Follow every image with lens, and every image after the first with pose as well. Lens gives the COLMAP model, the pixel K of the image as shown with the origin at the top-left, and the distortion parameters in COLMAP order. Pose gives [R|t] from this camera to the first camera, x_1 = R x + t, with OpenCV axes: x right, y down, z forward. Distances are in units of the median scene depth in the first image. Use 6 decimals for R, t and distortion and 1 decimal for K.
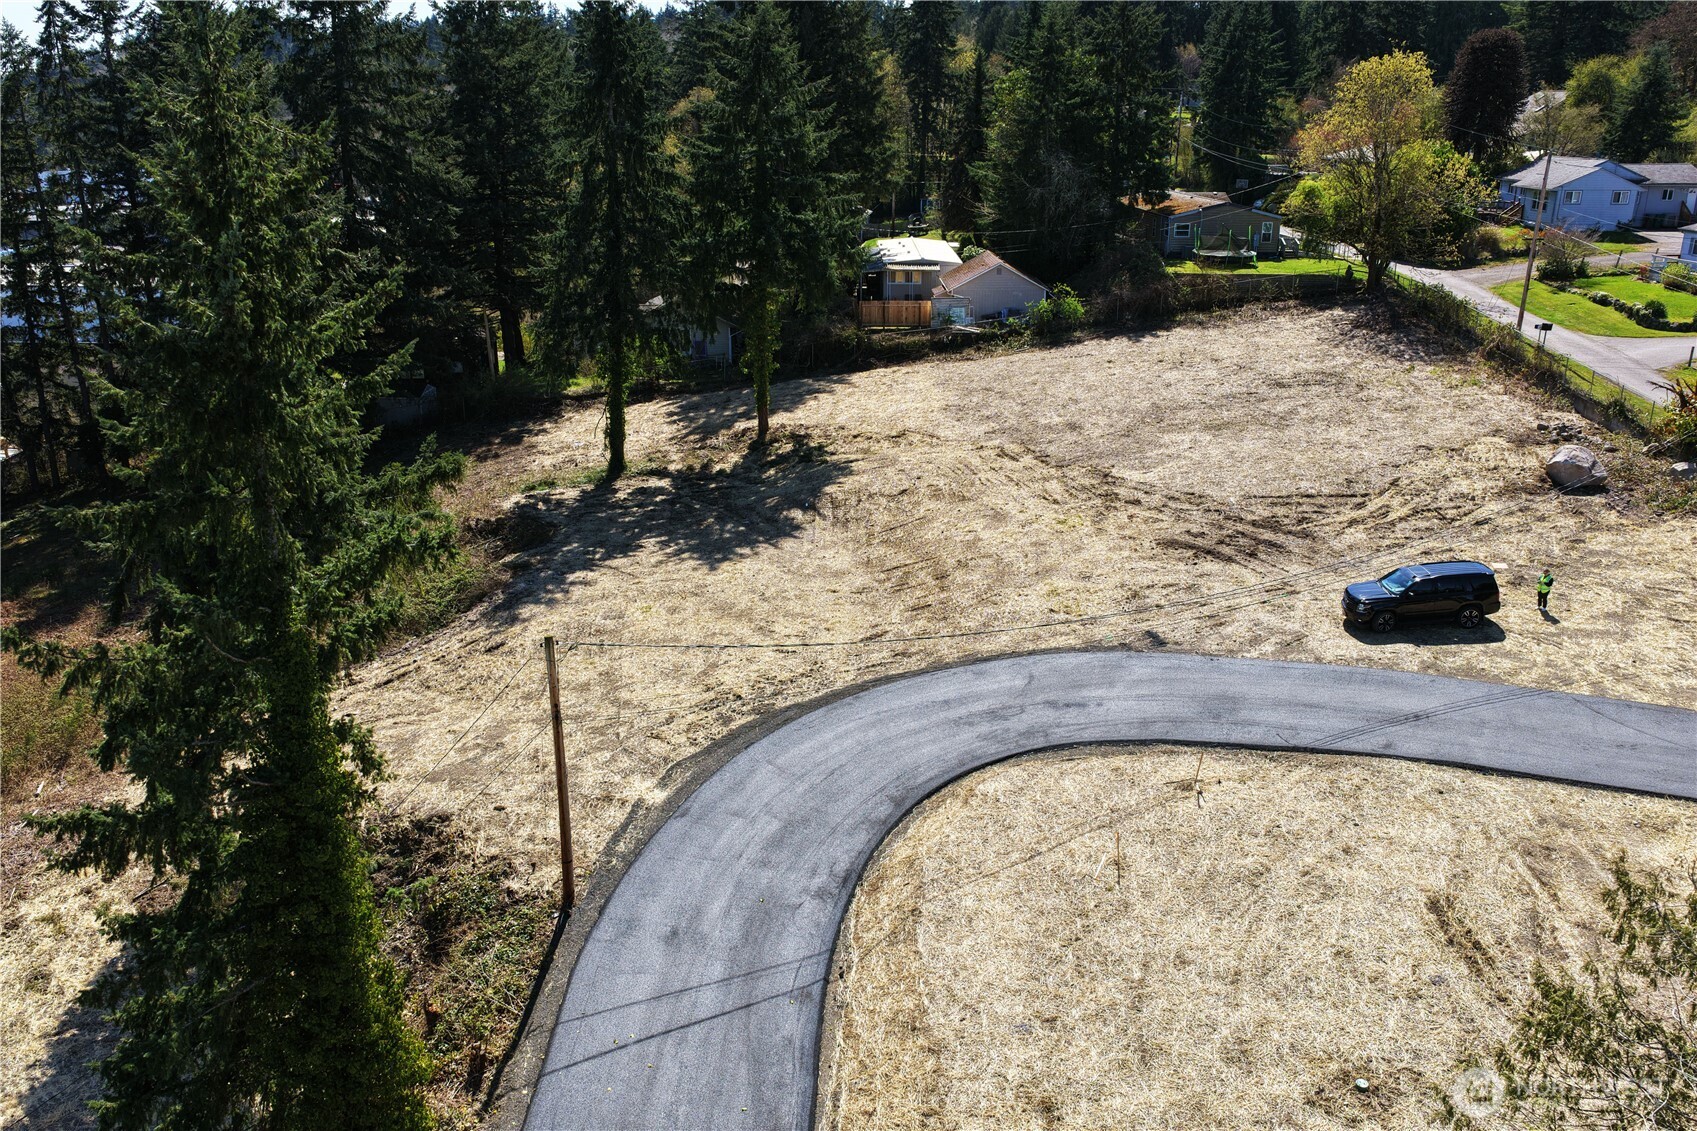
lens RADIAL K [[1404.8, 0, 848.5], [0, 1404.8, 565.5], [0, 0, 1]] dist [-0.004613, 0.004532]
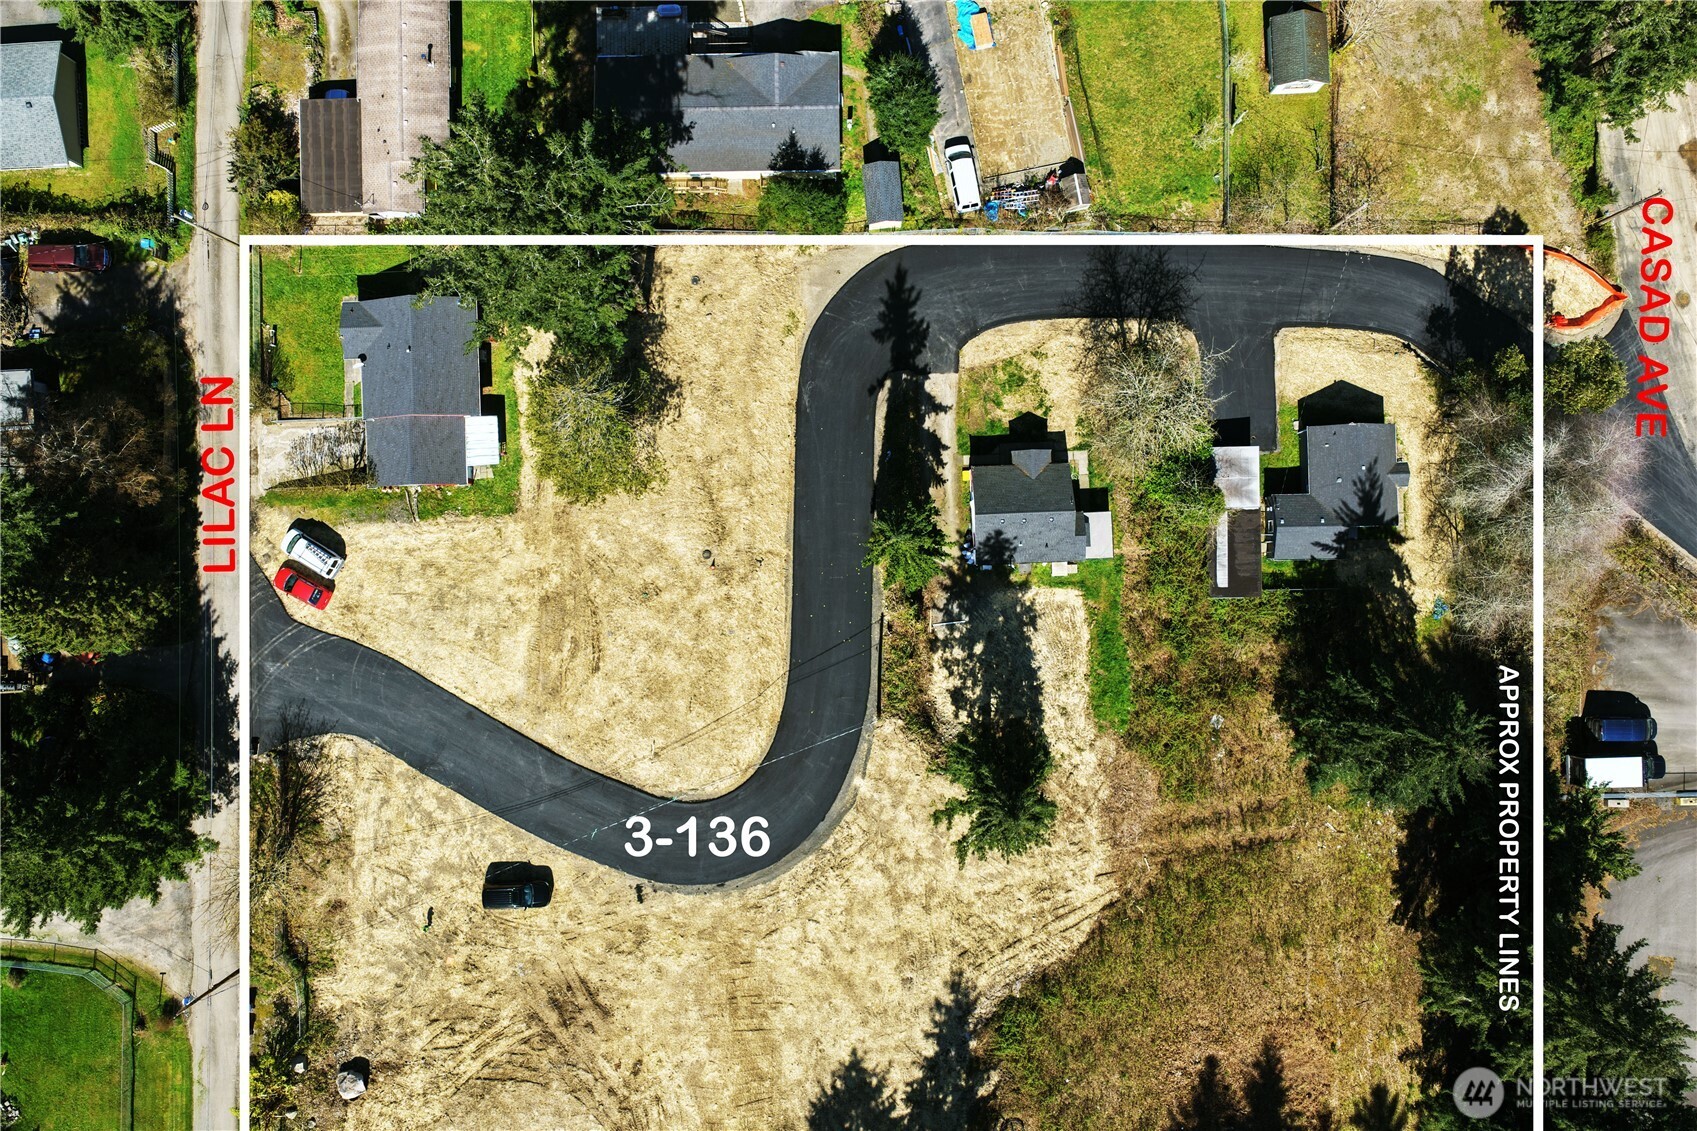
lens RADIAL K [[1418.6, 0, 851.6], [0, 1418.6, 571.8], [0, 0, 1]] dist [-0.011172, 0.038230]
pose [[-0.999999, 0.000999, 0.000308, -0.115060], [-0.000045, -0.335962, 0.941876, -1.950714], [0.001044, 0.941875, 0.335962, -0.207840]]
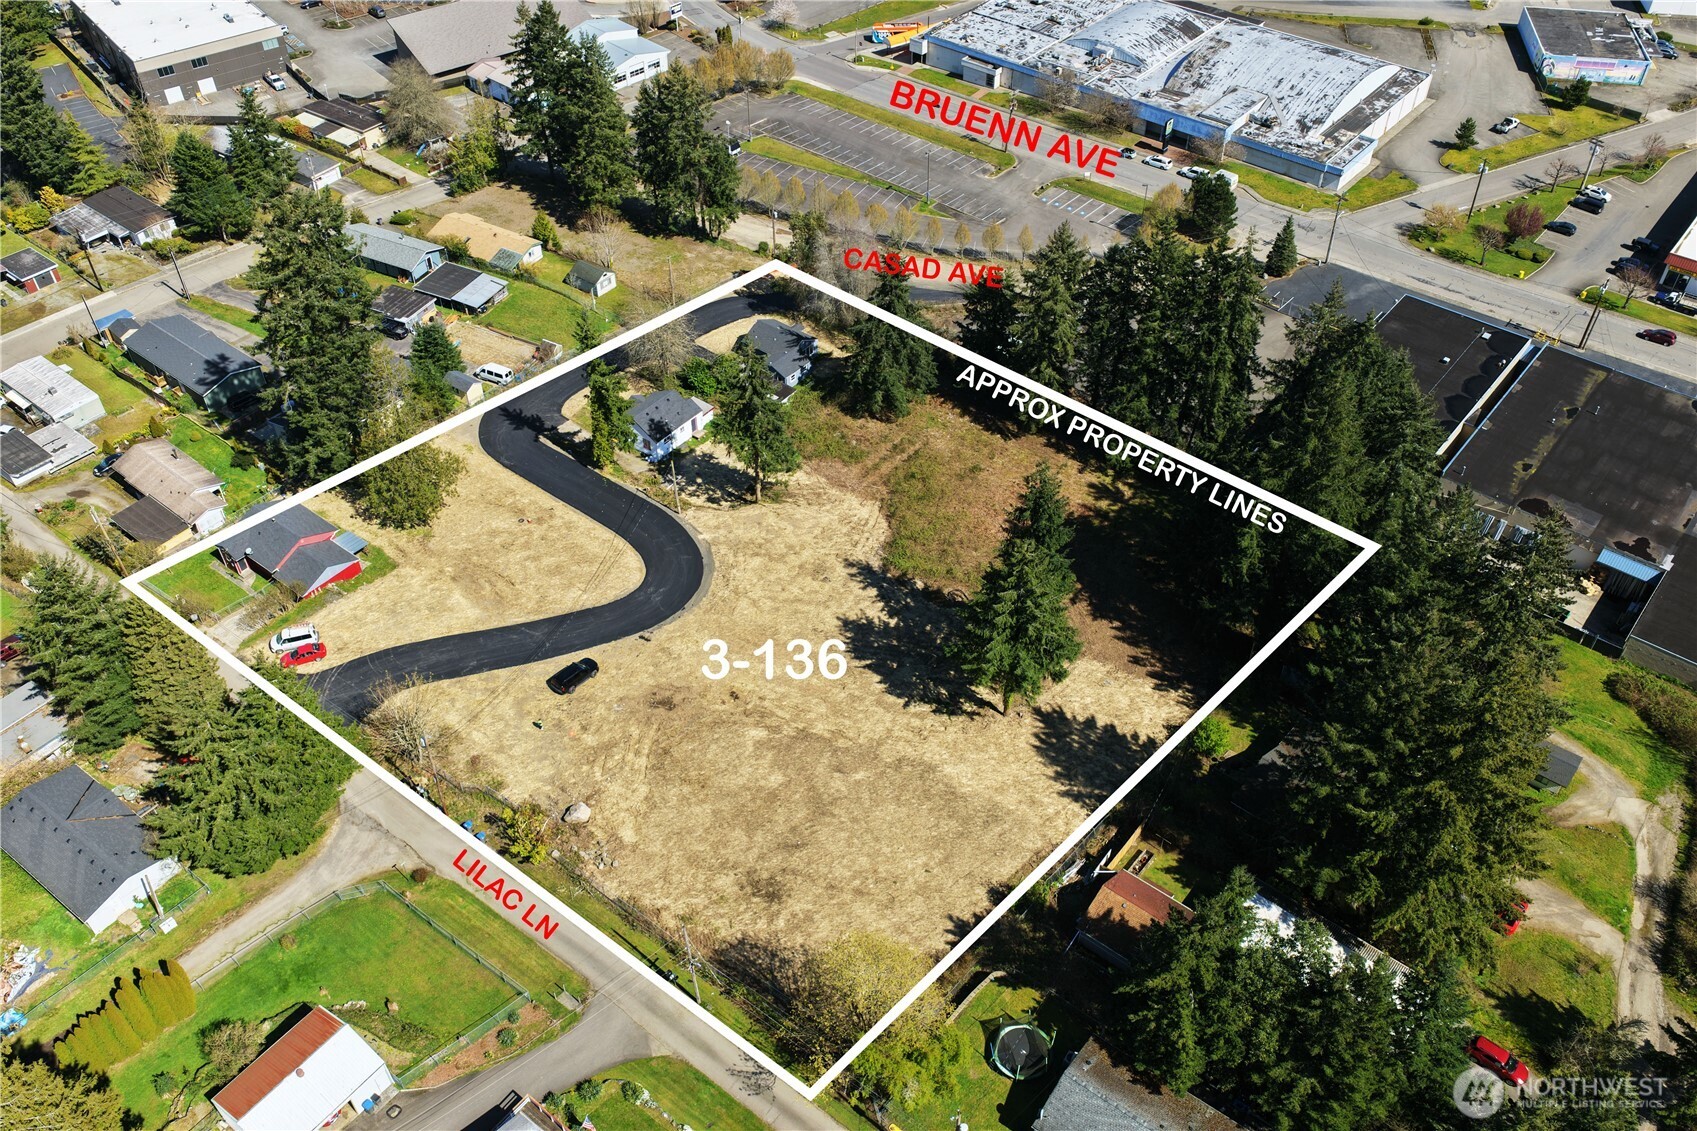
lens RADIAL K [[1453.7, 0, 890.0], [0, 1453.7, 568.6], [0, 0, 1]] dist [-0.010259, -0.004327]
pose [[-0.630725, 0.516374, -0.579262, 1.697232], [-0.266014, 0.557364, 0.786500, -2.743242], [0.728988, 0.650157, -0.214181, 2.069623]]
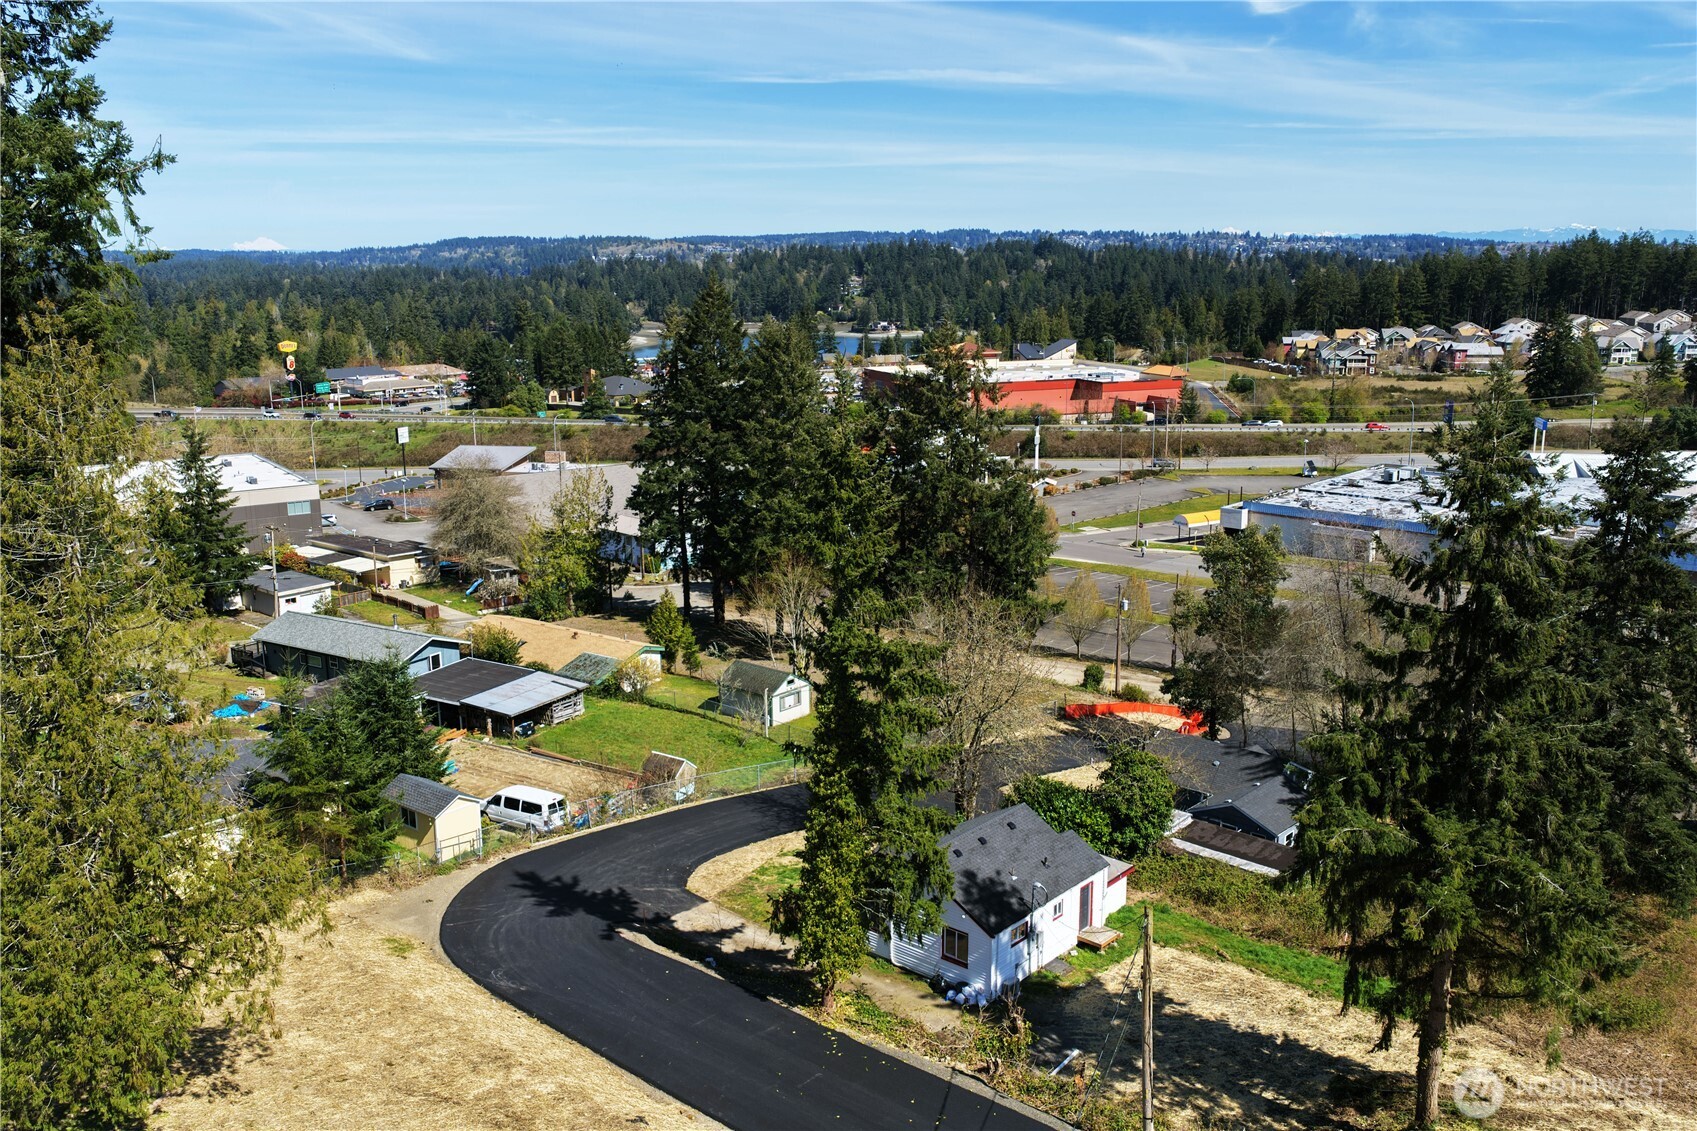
lens RADIAL K [[1418.6, 0, 851.6], [0, 1418.6, 571.8], [0, 0, 1]] dist [-0.011172, 0.038230]
pose [[-0.690195, 0.148582, -0.708205, 0.538357], [-0.234254, 0.880114, 0.412946, -0.444611], [0.684658, 0.450913, -0.572644, 1.026223]]
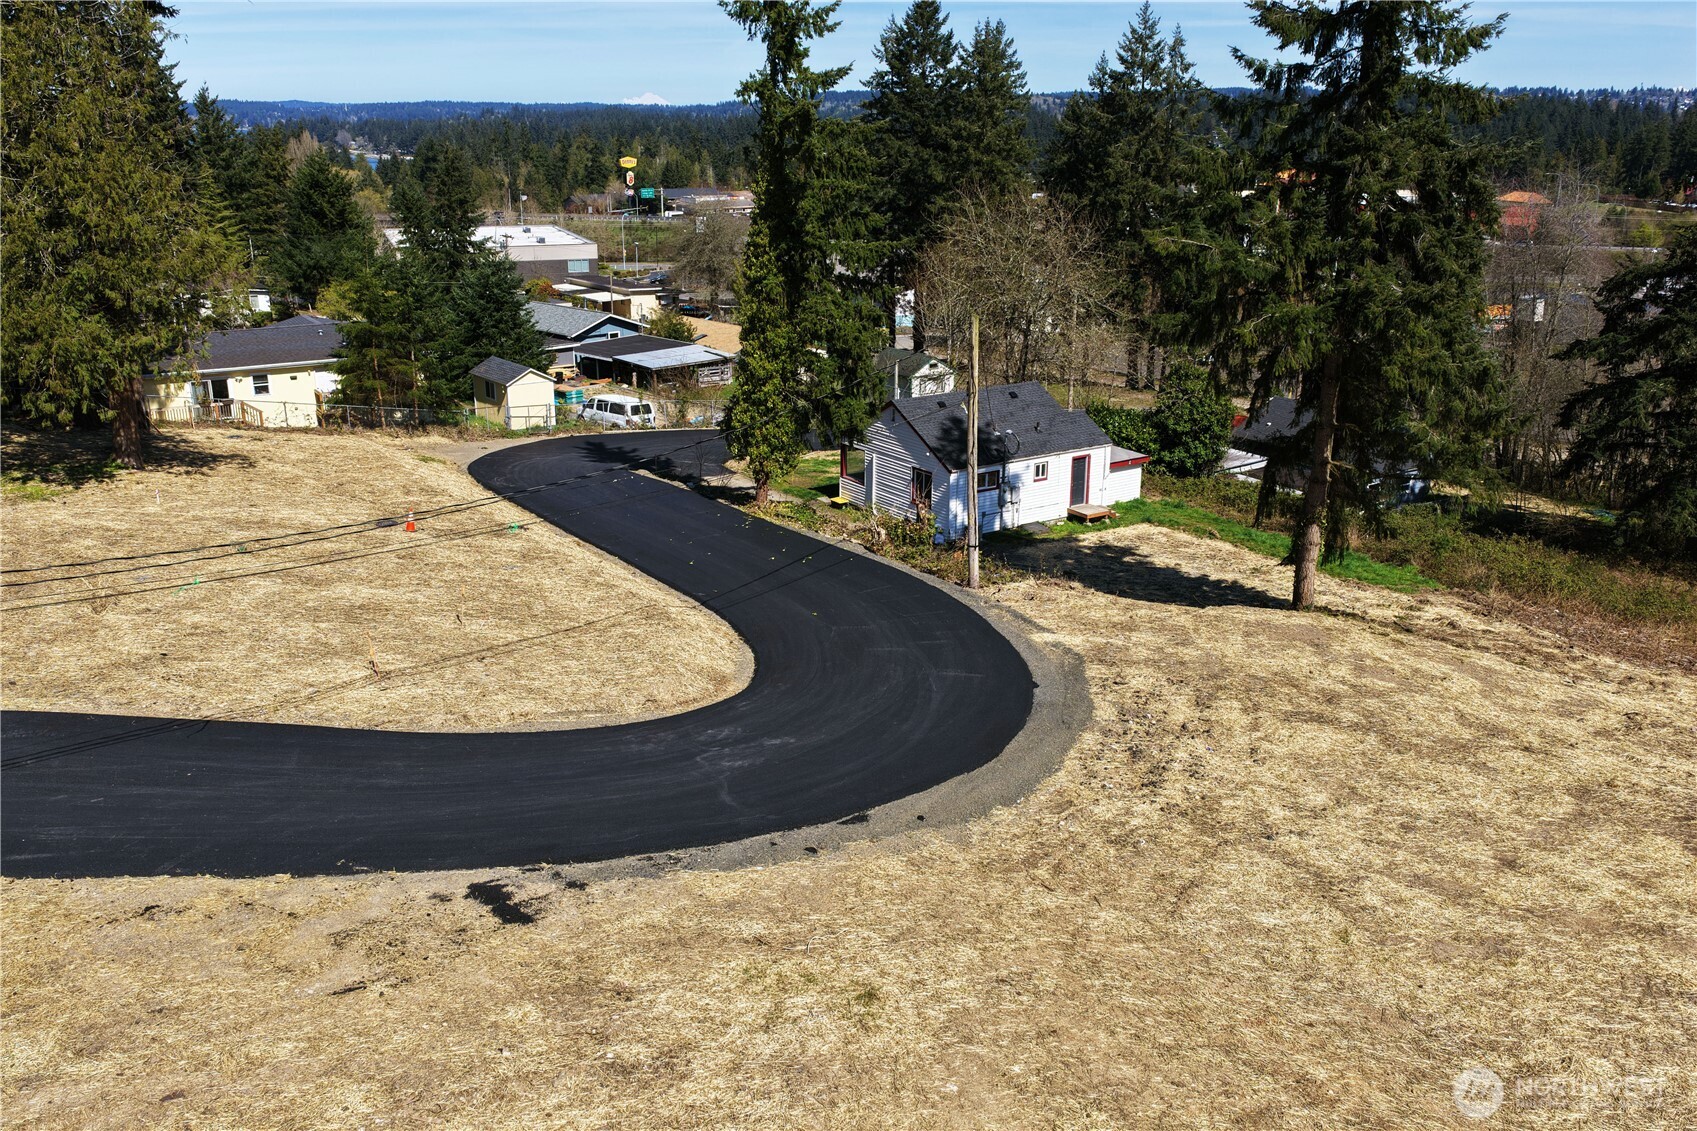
lens RADIAL K [[1418.6, 0, 851.6], [0, 1418.6, 571.8], [0, 0, 1]] dist [-0.011172, 0.038230]
pose [[-0.848713, 0.145587, -0.508420, 0.346333], [-0.182694, 0.821466, 0.540201, -0.269743], [0.496296, 0.551361, -0.670590, 1.352078]]
